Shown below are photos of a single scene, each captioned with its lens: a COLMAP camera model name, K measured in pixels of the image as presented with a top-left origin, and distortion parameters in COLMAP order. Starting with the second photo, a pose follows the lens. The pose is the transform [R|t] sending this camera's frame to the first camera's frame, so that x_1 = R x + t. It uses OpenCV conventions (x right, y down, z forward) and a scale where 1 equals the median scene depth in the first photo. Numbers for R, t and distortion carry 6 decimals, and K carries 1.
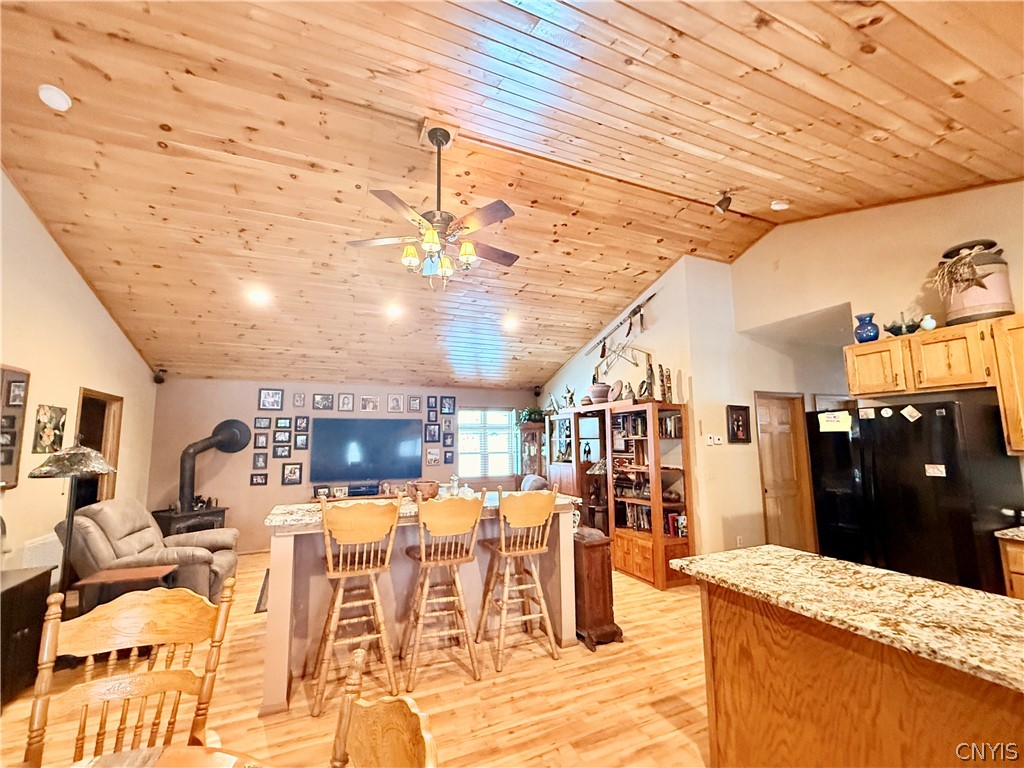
lens RADIAL K [[421.1, 0, 507.7], [0, 421.1, 393.4], [0, 0, 1]] dist [0.000685, -0.000942]
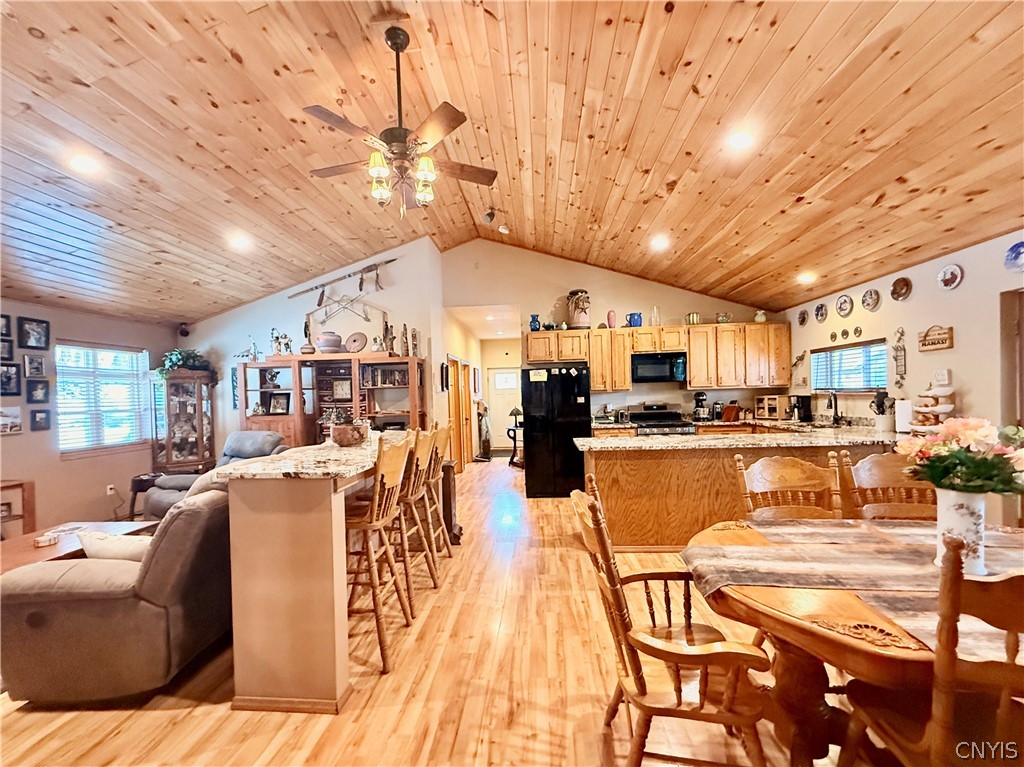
lens RADIAL K [[421.1, 0, 506.7], [0, 421.1, 401.2], [0, 0, 1]] dist [0.000685, -0.000942]
pose [[0.470869, -0.015871, 0.882060, -0.539961], [-0.079913, 0.994960, 0.060563, 0.051080], [-0.878576, -0.099006, 0.467227, 0.192623]]
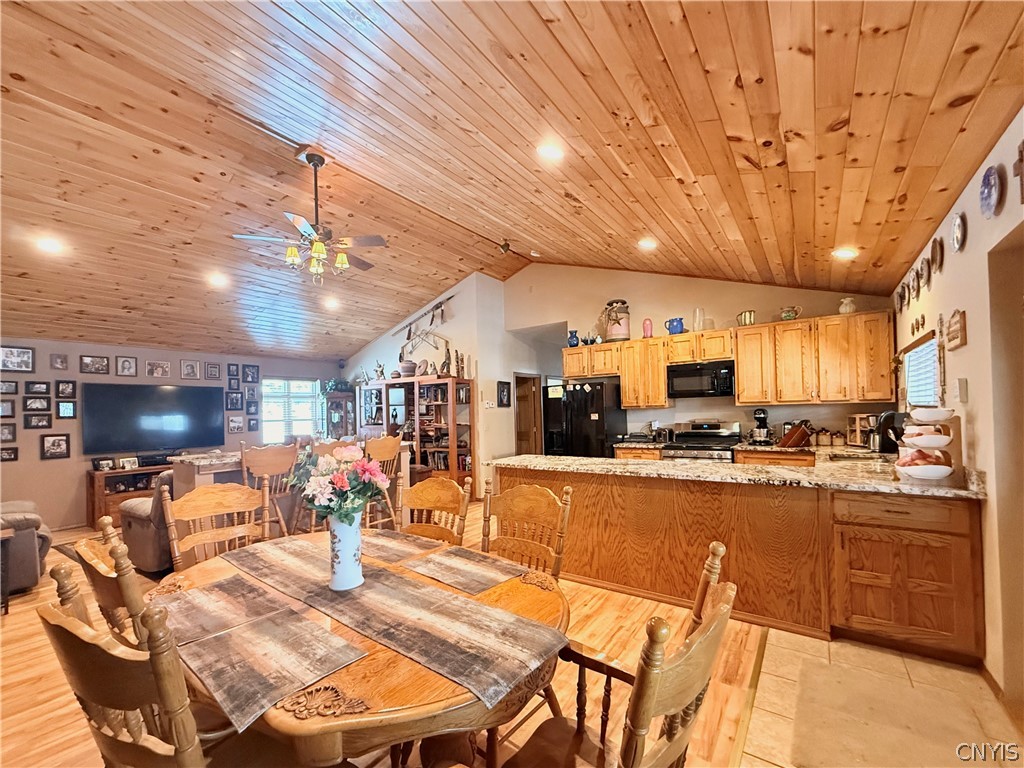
lens RADIAL K [[421.1, 0, 502.8], [0, 421.1, 406.9], [0, 0, 1]] dist [0.000685, -0.000942]
pose [[0.862128, -0.003433, 0.506680, -0.203178], [-0.044677, 0.995567, 0.082765, -0.004993], [-0.504718, -0.093990, 0.858153, -0.268990]]
